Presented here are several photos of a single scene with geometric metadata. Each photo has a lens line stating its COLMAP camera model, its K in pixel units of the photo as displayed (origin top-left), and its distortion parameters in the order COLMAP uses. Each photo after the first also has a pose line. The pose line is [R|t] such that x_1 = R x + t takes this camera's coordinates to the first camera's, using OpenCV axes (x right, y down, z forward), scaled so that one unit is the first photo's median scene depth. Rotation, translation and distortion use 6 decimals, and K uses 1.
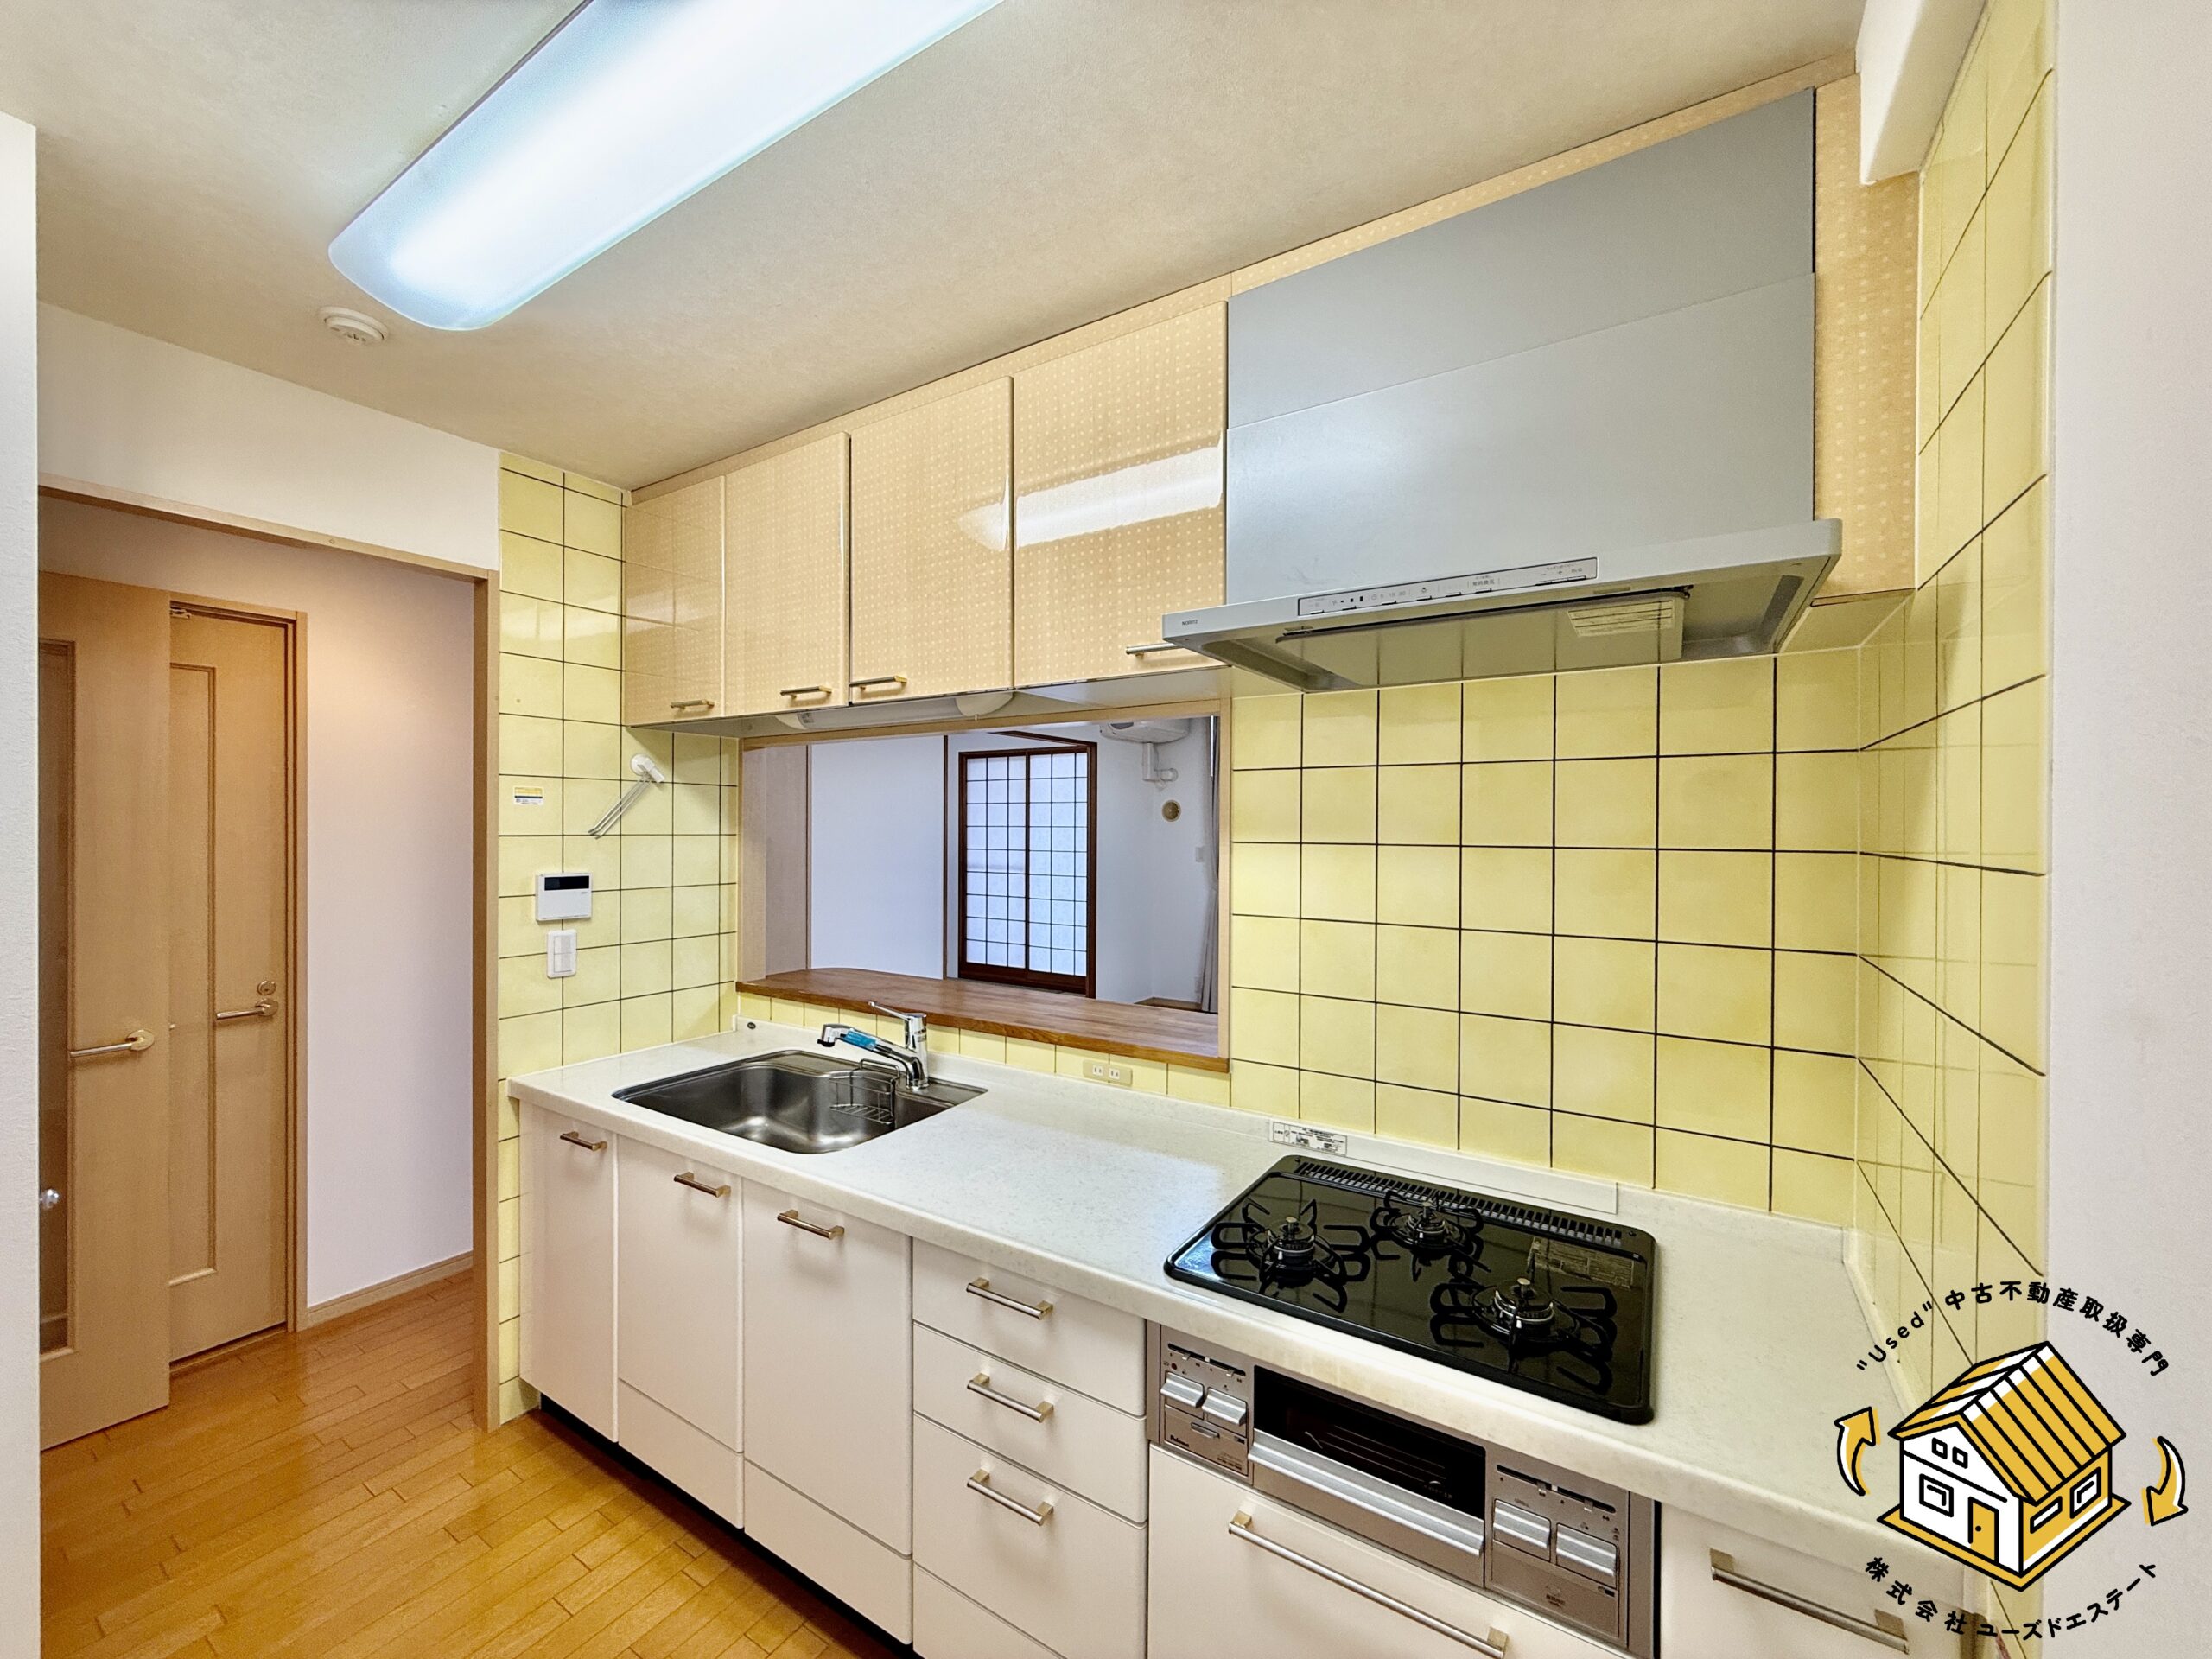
lens RADIAL K [[886.0, 0, 1103.4], [0, 886.0, 827.0], [0, 0, 1]] dist [-0.002916, 0.001352]
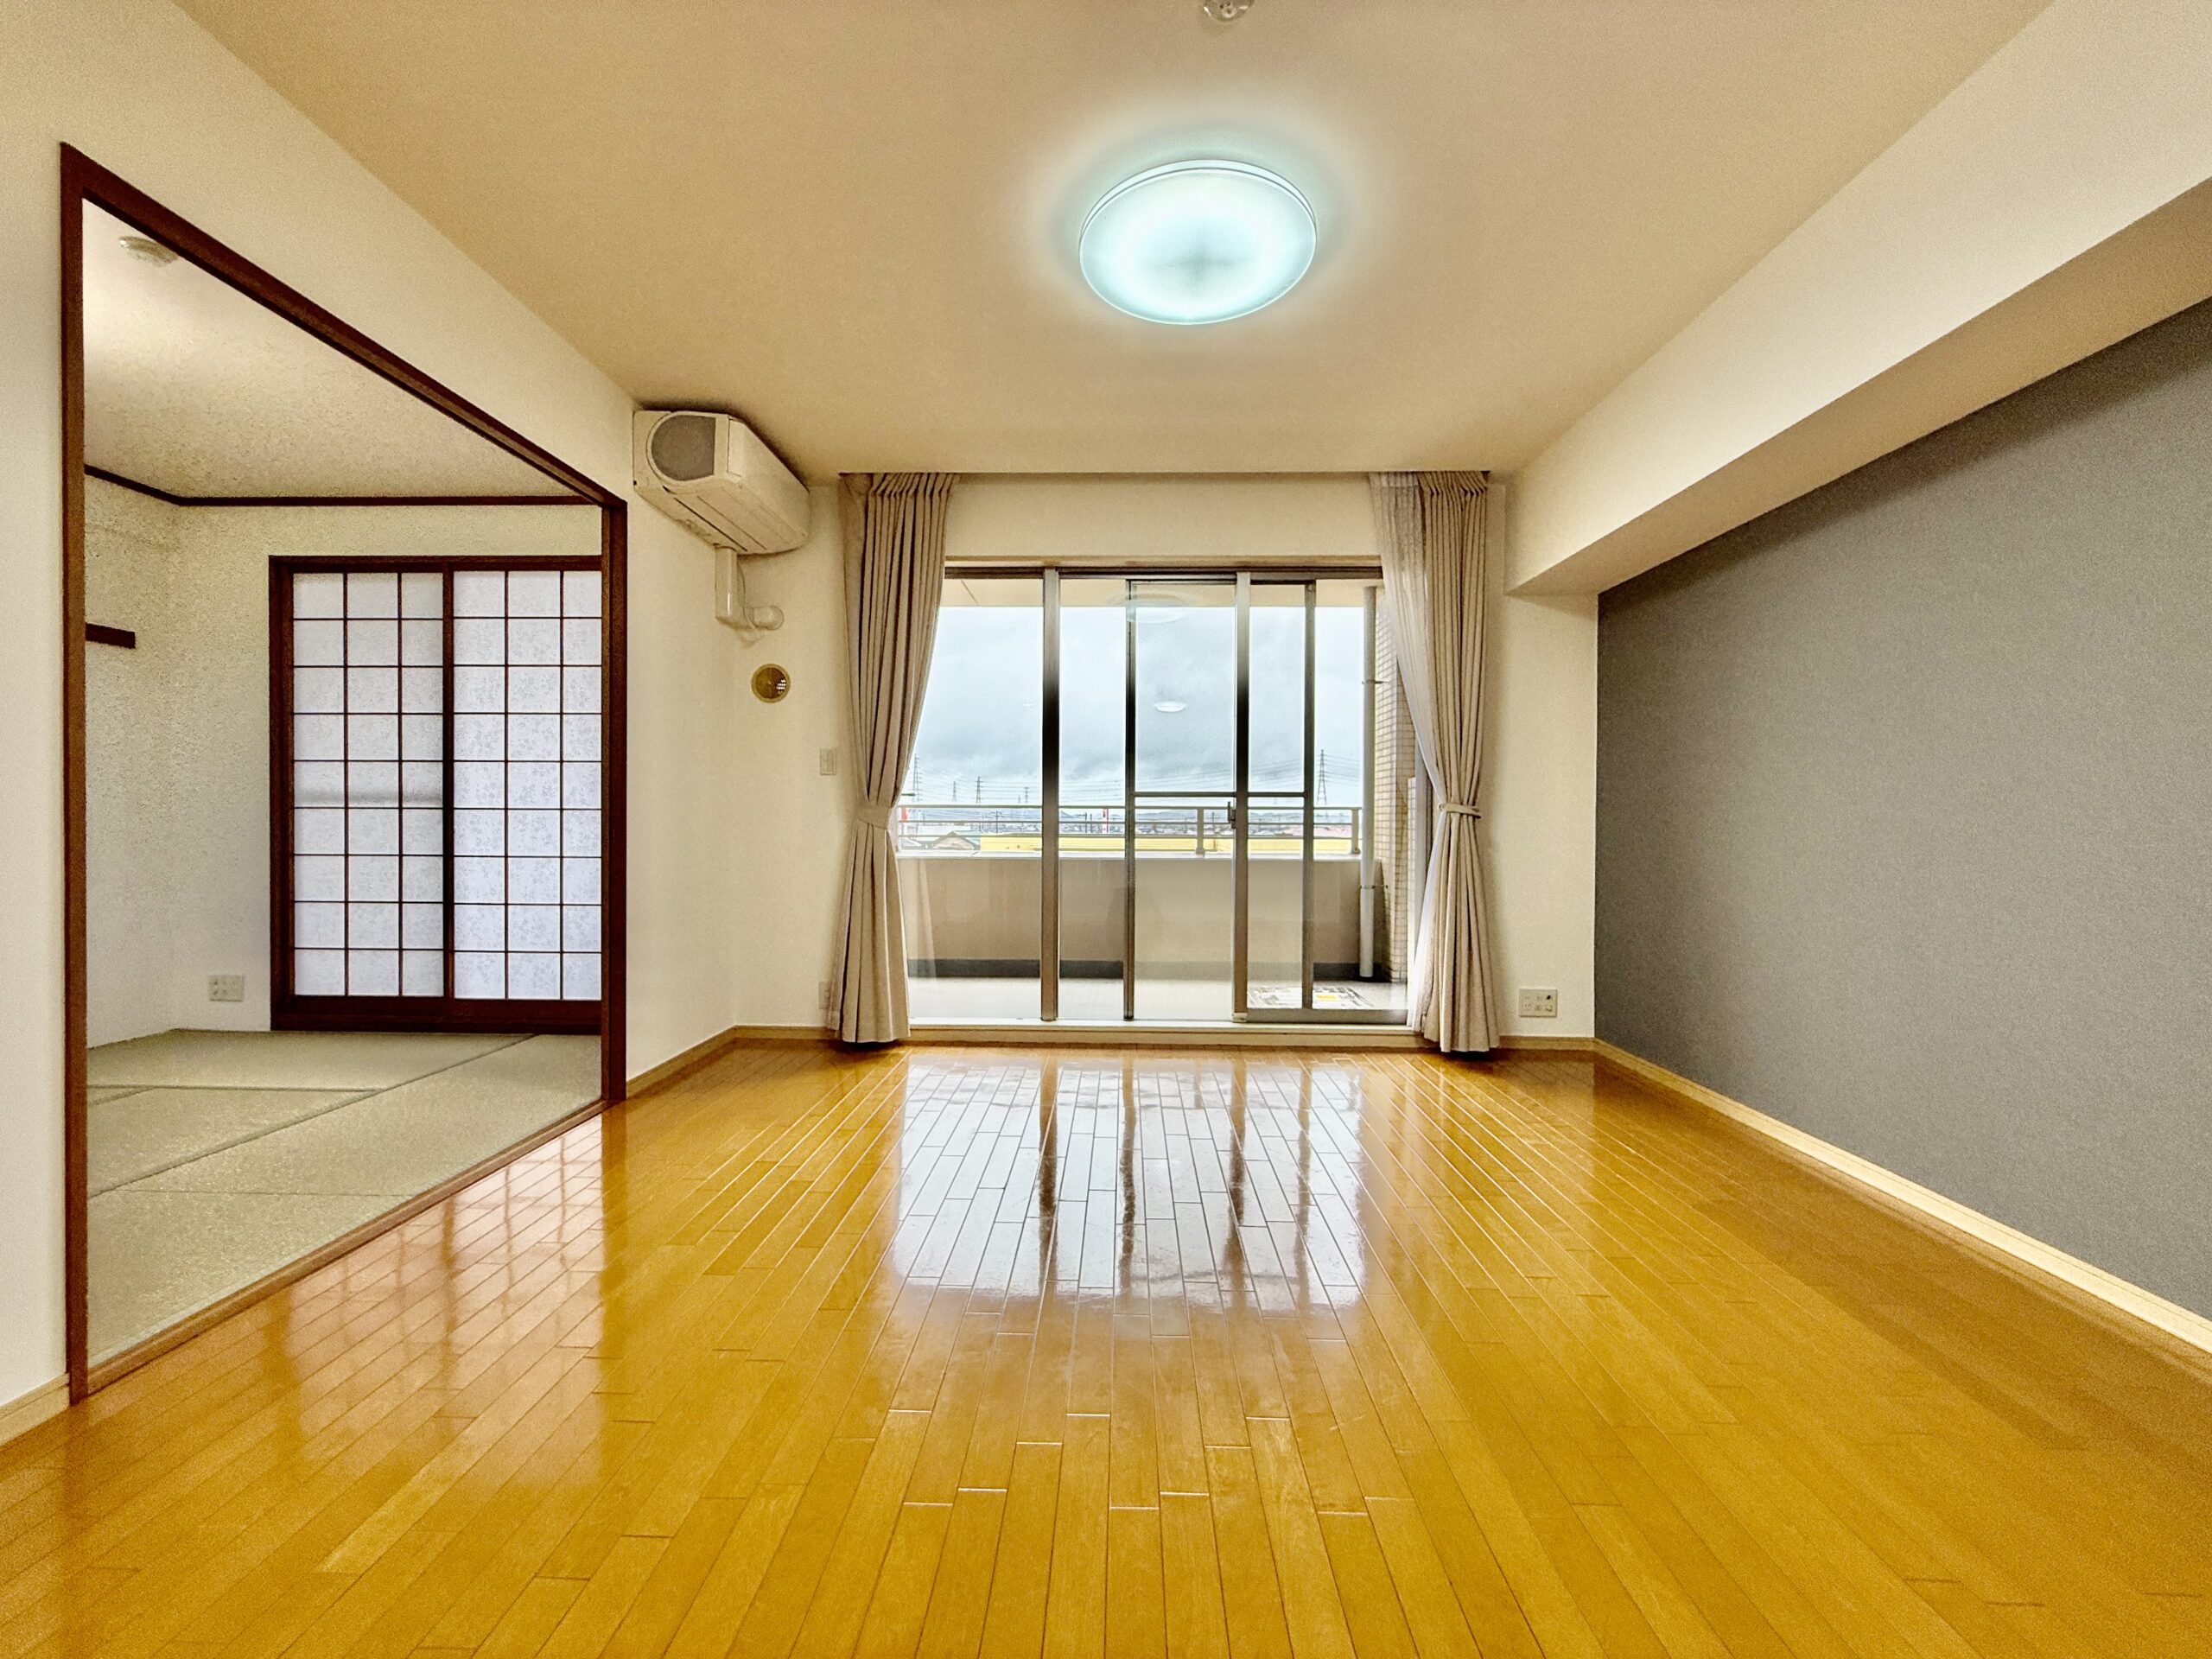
lens RADIAL K [[886.0, 0, 1096.5], [0, 886.0, 834.1], [0, 0, 1]] dist [-0.002916, 0.001352]
pose [[0.853875, -0.003529, 0.520466, -0.032922], [-0.001077, 0.999963, 0.008546, 0.062414], [-0.520477, -0.007857, 0.853840, 0.376805]]
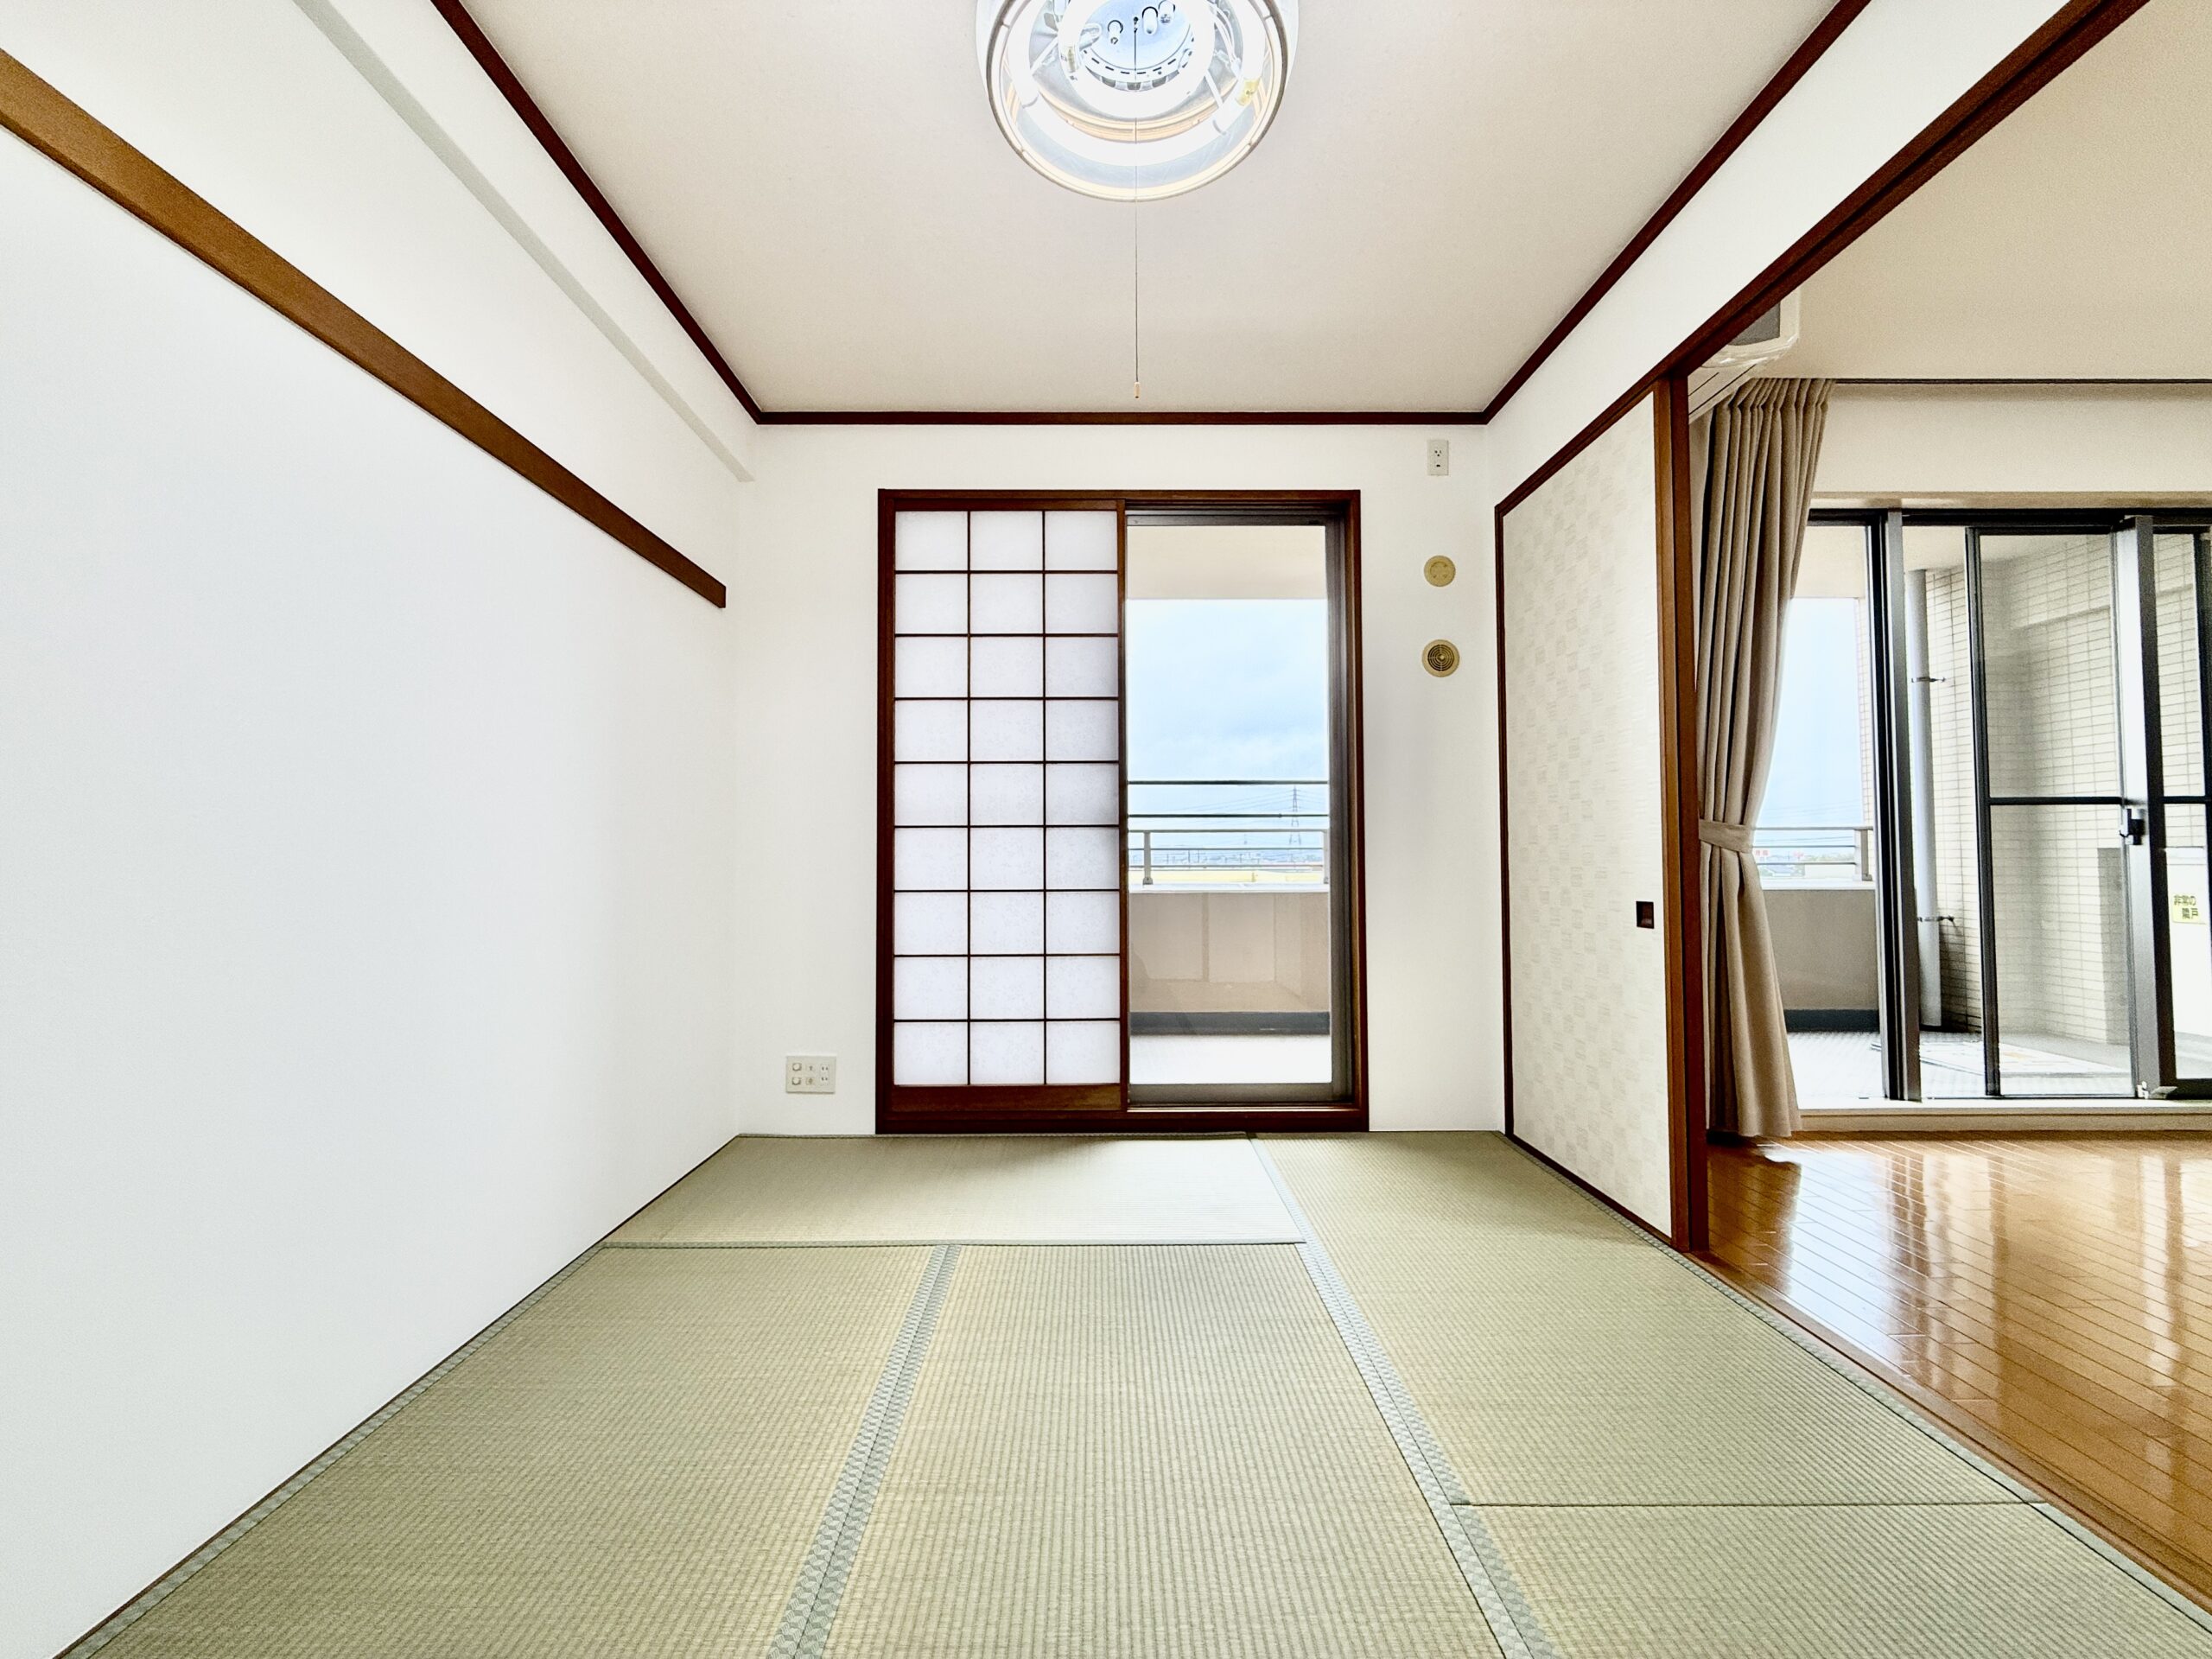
lens RADIAL K [[886.0, 0, 1098.0], [0, 886.0, 834.2], [0, 0, 1]] dist [-0.002916, 0.001352]
pose [[0.832152, 0.011632, 0.554426, -0.293448], [0.007789, 0.999436, -0.032660, 0.068126], [-0.554493, 0.031497, 0.831592, 0.688531]]
